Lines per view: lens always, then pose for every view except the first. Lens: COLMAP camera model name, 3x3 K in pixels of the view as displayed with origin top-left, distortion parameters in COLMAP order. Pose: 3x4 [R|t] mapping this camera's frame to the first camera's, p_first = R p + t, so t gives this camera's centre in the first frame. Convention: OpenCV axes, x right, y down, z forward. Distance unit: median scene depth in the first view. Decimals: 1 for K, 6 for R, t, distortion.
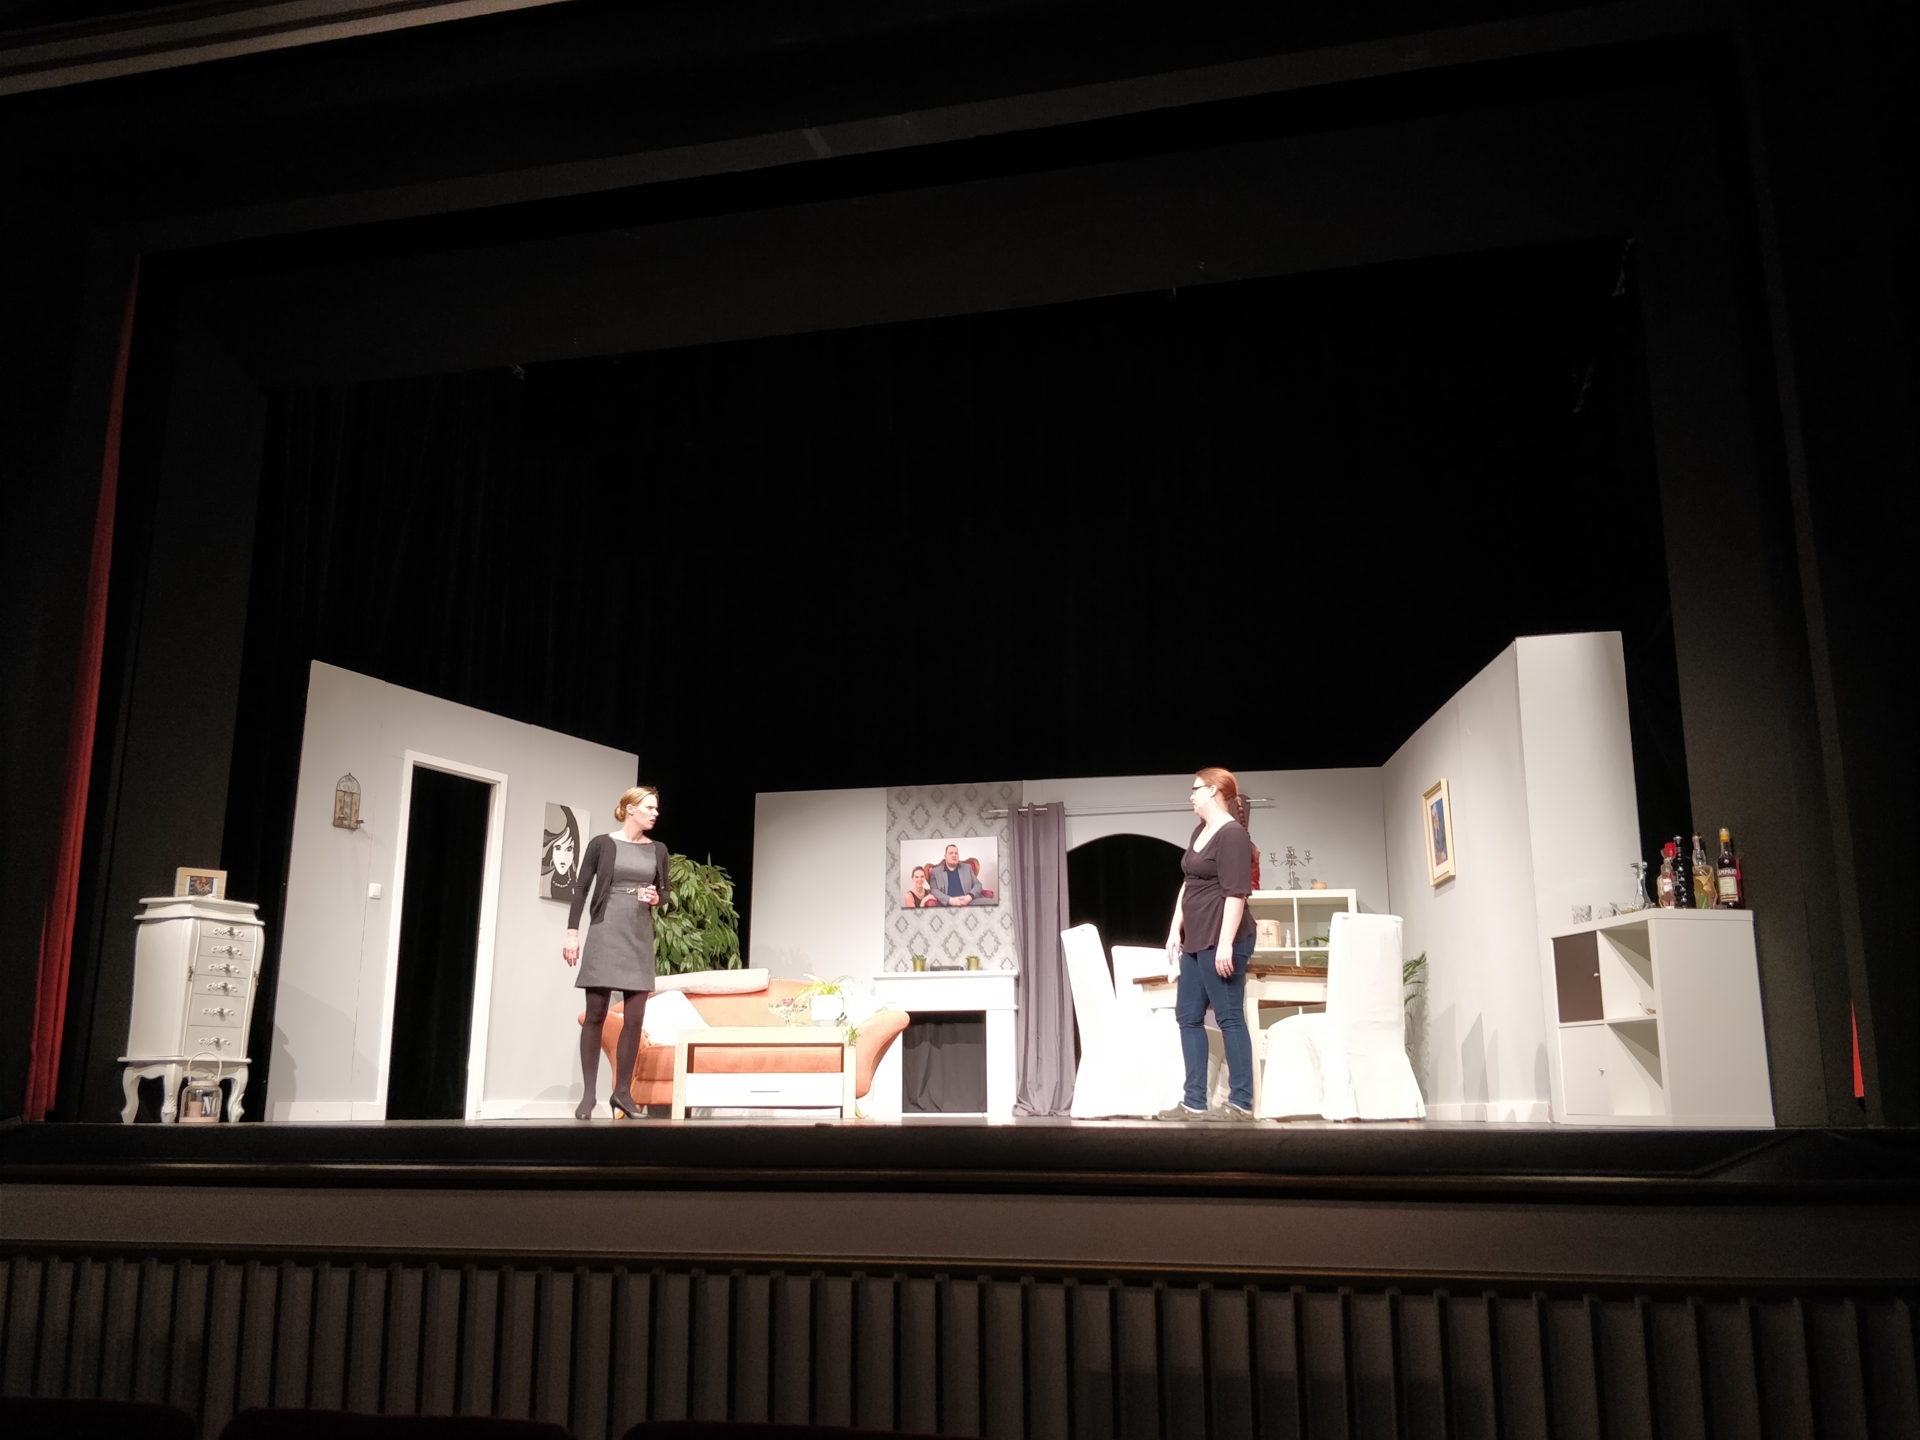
lens RADIAL K [[1576.0, 0, 960.9], [0, 1576.0, 721.5], [0, 0, 1]] dist [0.061753, 0.001644]
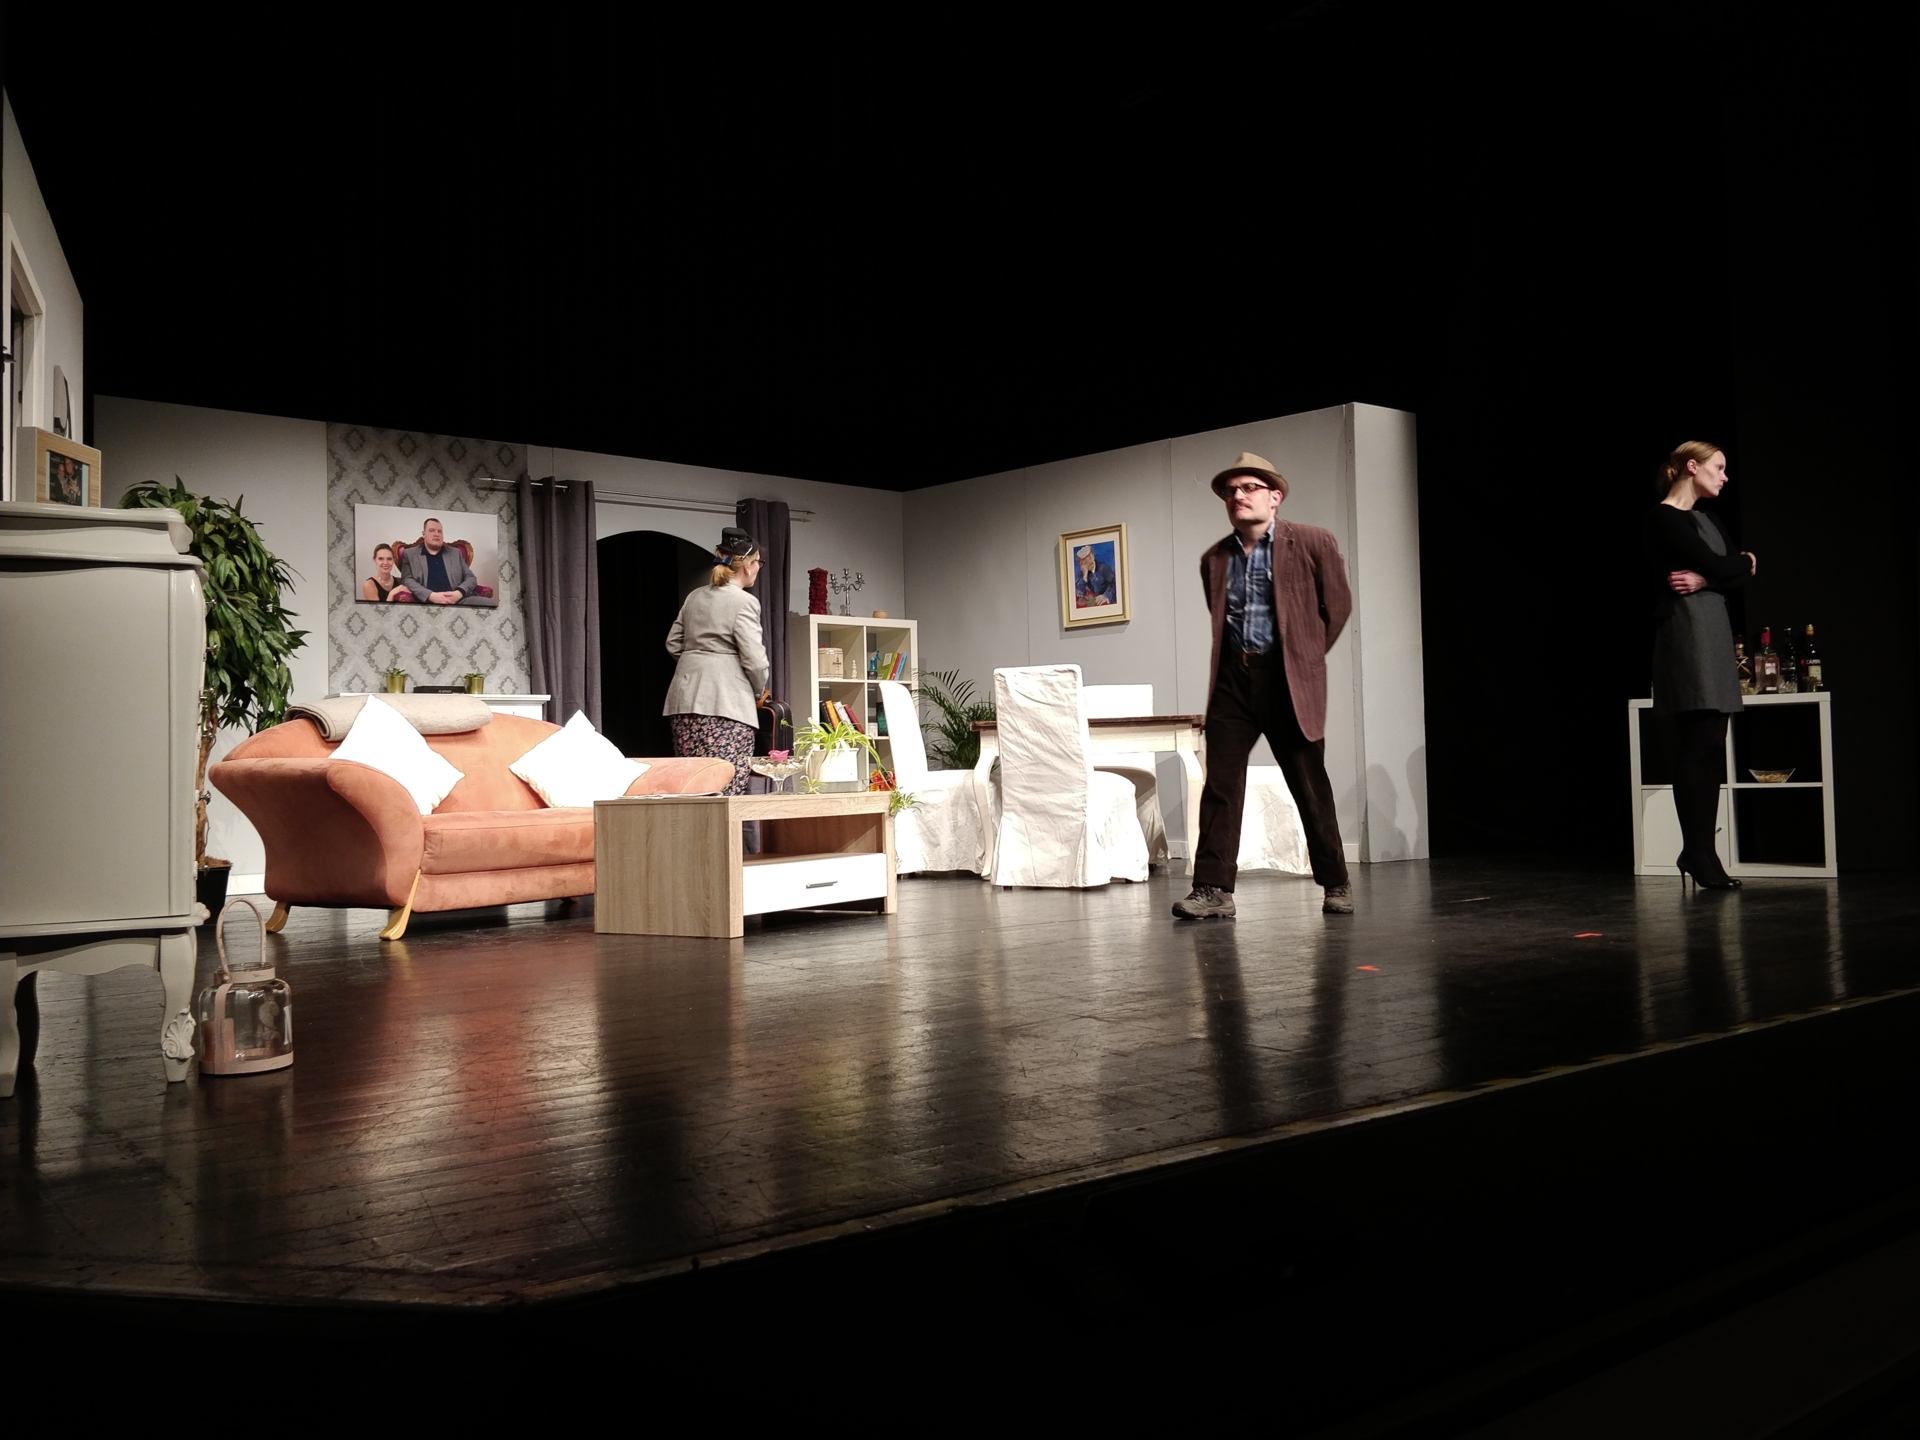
lens RADIAL K [[1576.0, 0, 961.1], [0, 1576.0, 720.1], [0, 0, 1]] dist [0.061753, 0.001644]
pose [[0.625437, 0.008106, 0.780233, -0.421280], [-0.155912, 0.981079, 0.114787, 0.047756], [-0.764539, -0.193440, 0.614866, 0.354679]]
